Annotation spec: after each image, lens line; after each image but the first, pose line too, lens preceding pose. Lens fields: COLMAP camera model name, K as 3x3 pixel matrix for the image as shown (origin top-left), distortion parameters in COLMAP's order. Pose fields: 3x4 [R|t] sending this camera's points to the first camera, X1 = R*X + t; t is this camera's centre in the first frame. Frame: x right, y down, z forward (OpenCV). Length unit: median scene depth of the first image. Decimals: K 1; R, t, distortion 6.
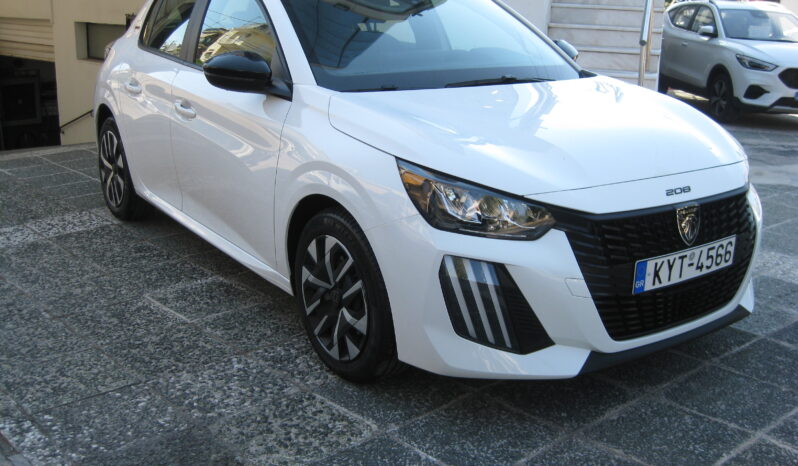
lens RADIAL K [[941.8, 0, 399.0], [0, 941.8, 233.0], [0, 0, 1]] dist [-0.180277, 0.070194]
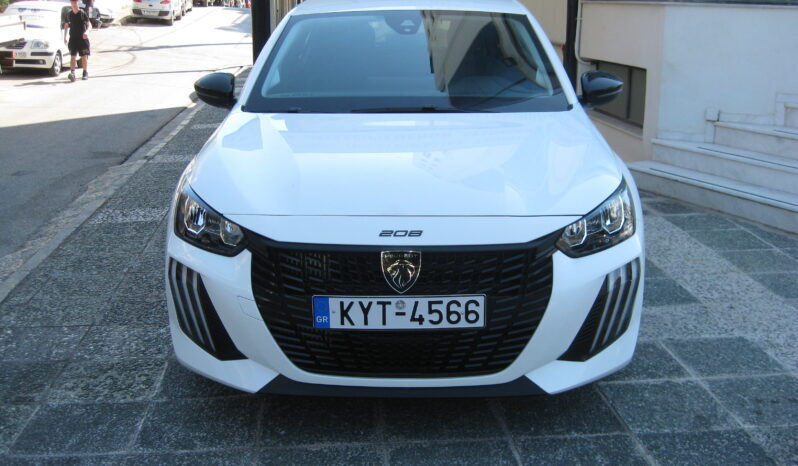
lens RADIAL K [[941.8, 0, 399.0], [0, 941.8, 233.0], [0, 0, 1]] dist [-0.180277, 0.070194]
pose [[0.780276, 0.135517, -0.610577, 0.892935], [-0.145599, 0.988780, 0.033394, -0.078460], [0.608252, 0.062843, 0.791252, 0.250835]]
